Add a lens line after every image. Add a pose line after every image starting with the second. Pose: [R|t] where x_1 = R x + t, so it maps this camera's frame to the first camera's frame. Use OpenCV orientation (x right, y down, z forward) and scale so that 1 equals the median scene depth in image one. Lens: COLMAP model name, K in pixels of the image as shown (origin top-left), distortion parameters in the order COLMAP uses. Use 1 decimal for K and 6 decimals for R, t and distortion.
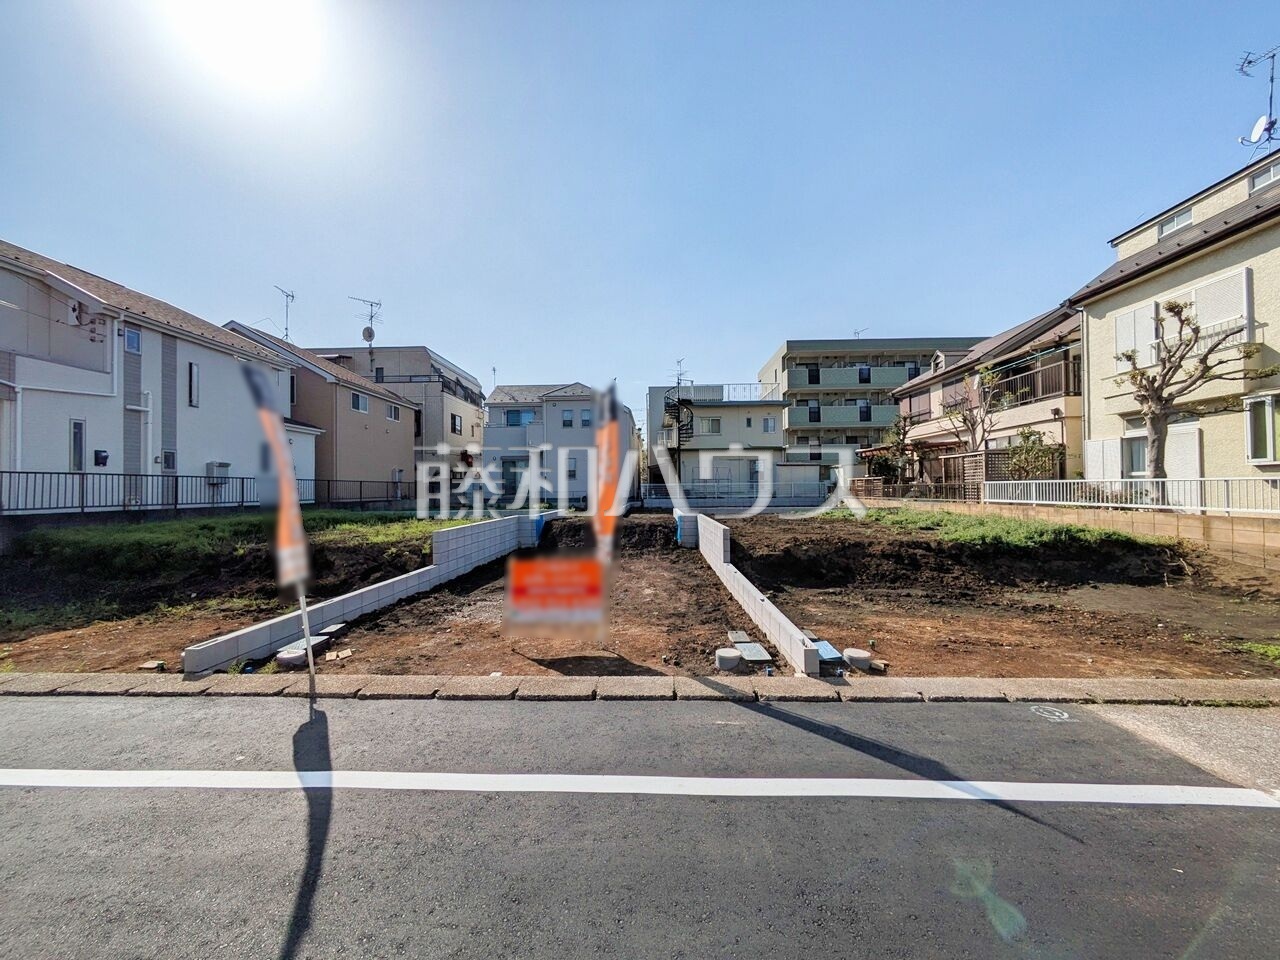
lens RADIAL K [[506.0, 0, 641.3], [0, 506.0, 481.9], [0, 0, 1]] dist [-0.003852, 0.002475]
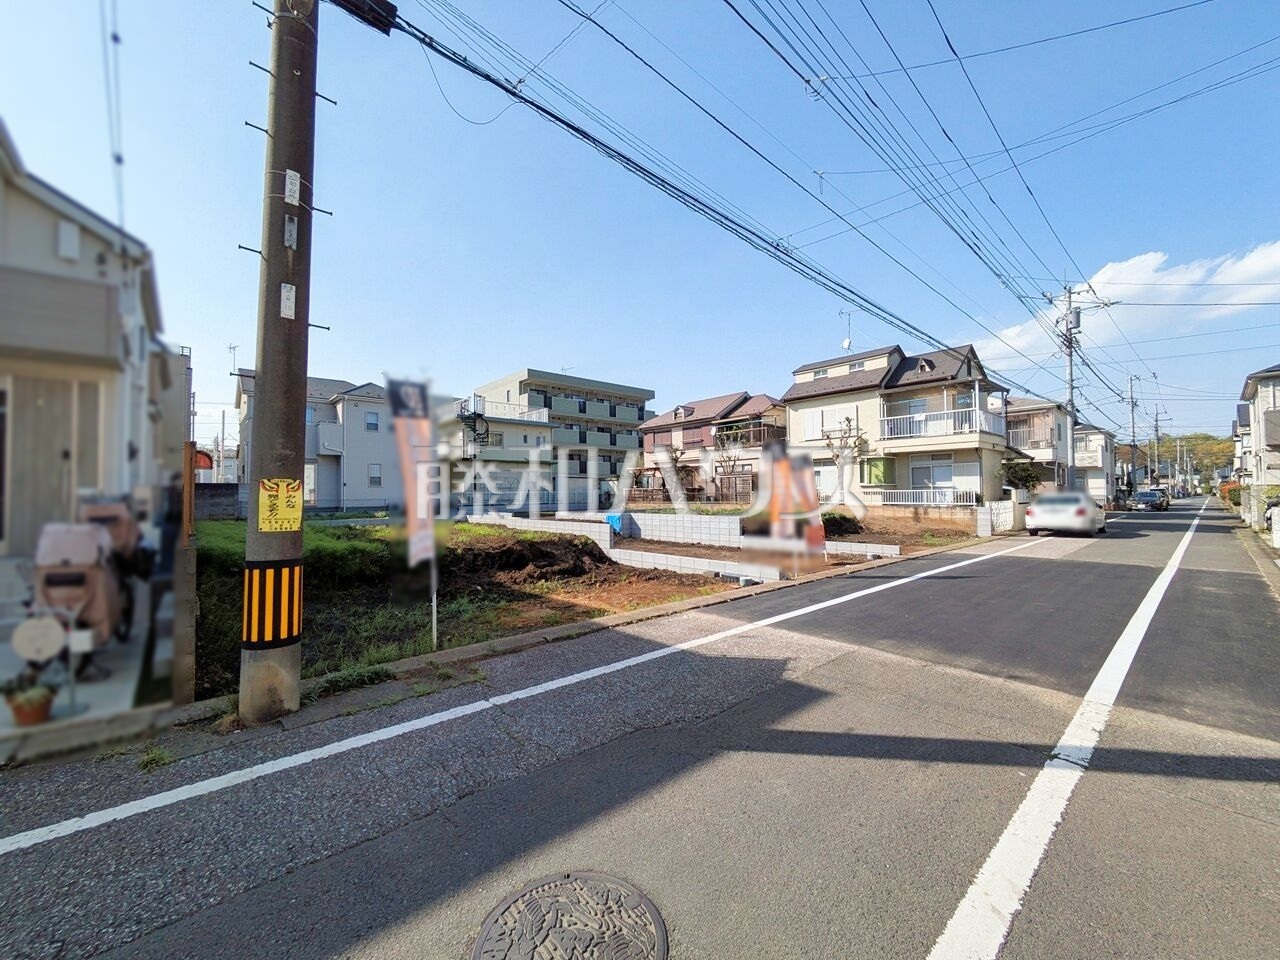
lens RADIAL K [[506.0, 0, 641.5], [0, 506.0, 480.6], [0, 0, 1]] dist [-0.003852, 0.002475]
pose [[0.725825, 0.021869, 0.687532, -0.613084], [-0.006995, 0.999677, -0.024414, 0.004980], [-0.687844, 0.012911, 0.725744, -0.027968]]
